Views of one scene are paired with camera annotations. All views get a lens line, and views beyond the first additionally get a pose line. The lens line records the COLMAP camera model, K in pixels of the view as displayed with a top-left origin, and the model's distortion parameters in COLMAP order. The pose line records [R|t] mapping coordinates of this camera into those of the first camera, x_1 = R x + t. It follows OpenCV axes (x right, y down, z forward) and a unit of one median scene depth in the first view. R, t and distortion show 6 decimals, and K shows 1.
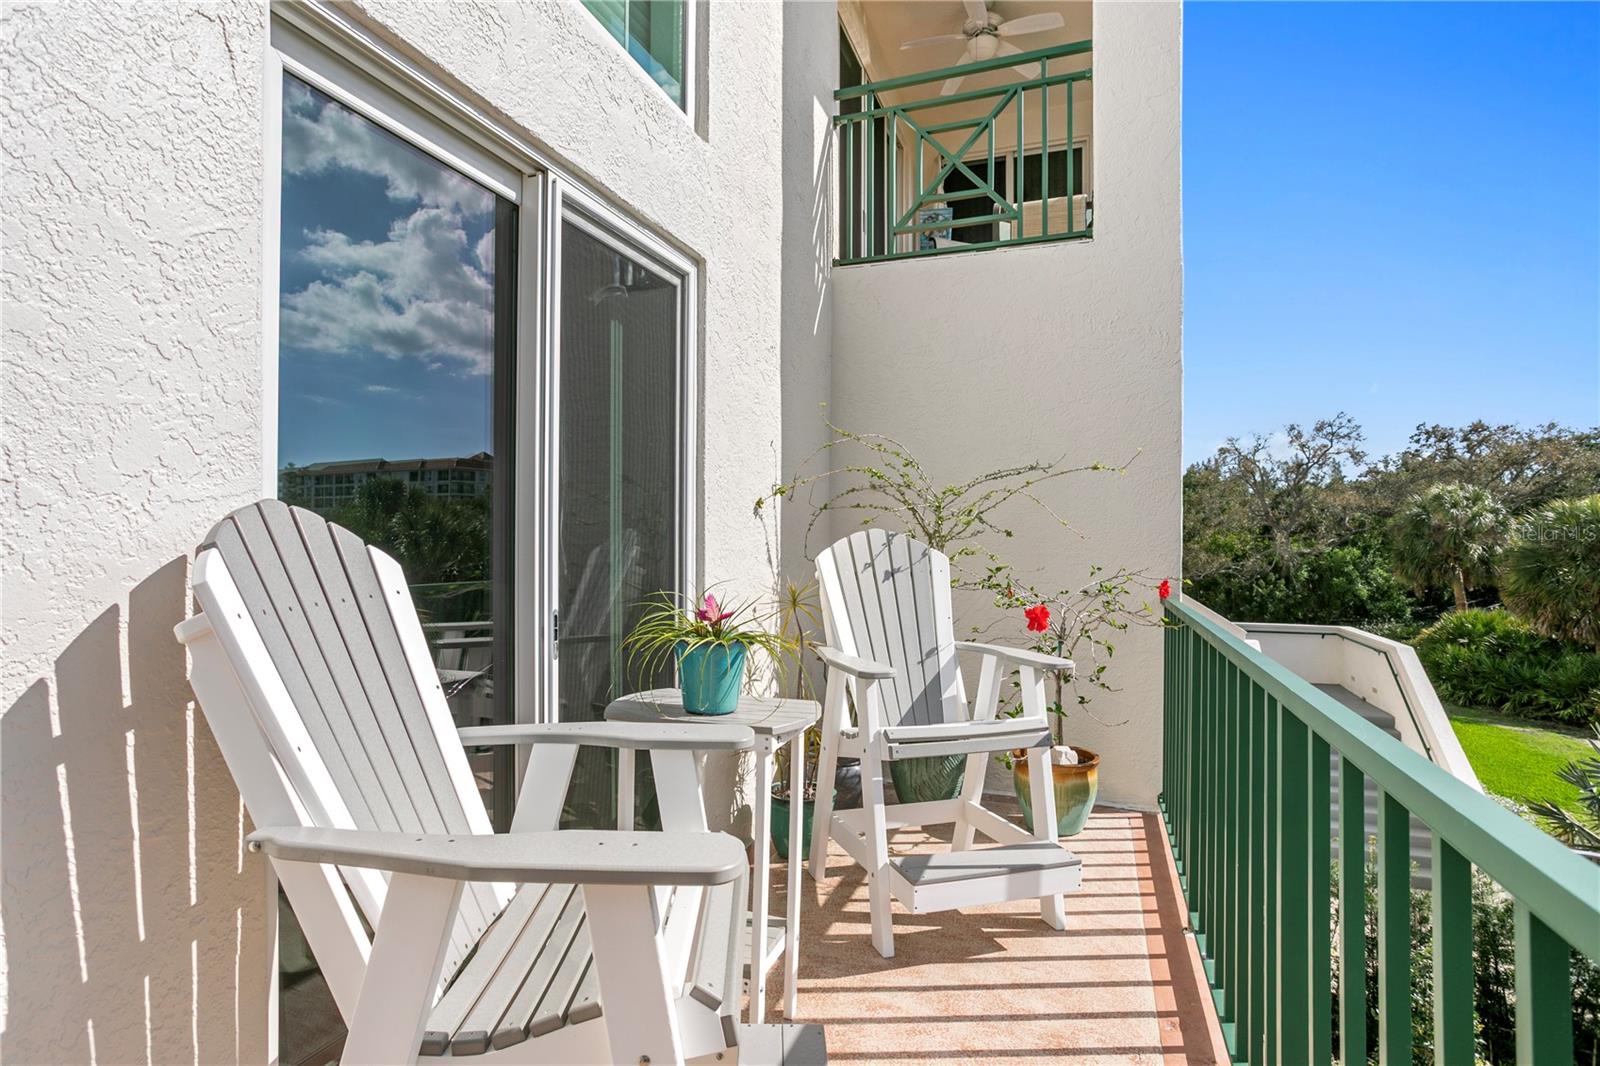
lens RADIAL K [[813.2, 0, 793.5], [0, 813.2, 542.2], [0, 0, 1]] dist [-0.006800, 0.001752]
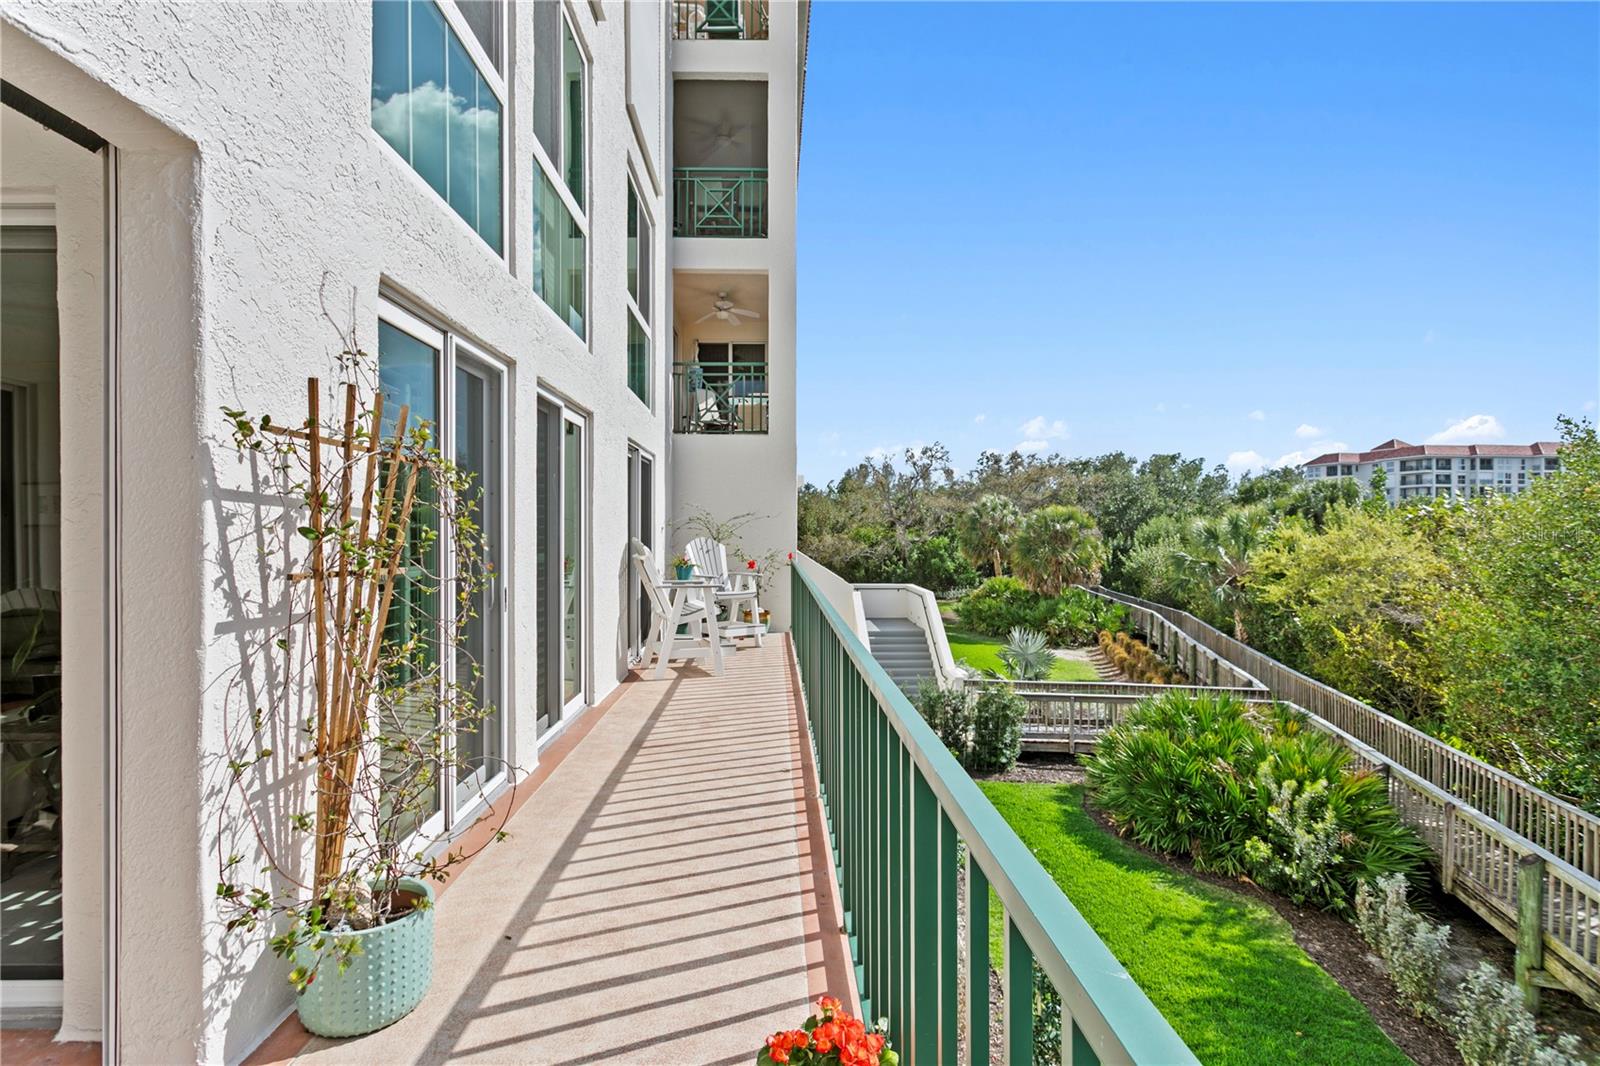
lens RADIAL K [[761.6, 0, 797.3], [0, 761.6, 534.9], [0, 0, 1]] dist [-0.003323, 0.004986]
pose [[0.927258, -0.004873, 0.374392, -0.054742], [0.003679, 0.999986, 0.003904, -0.002816], [-0.374405, -0.002243, 0.927262, -0.154062]]
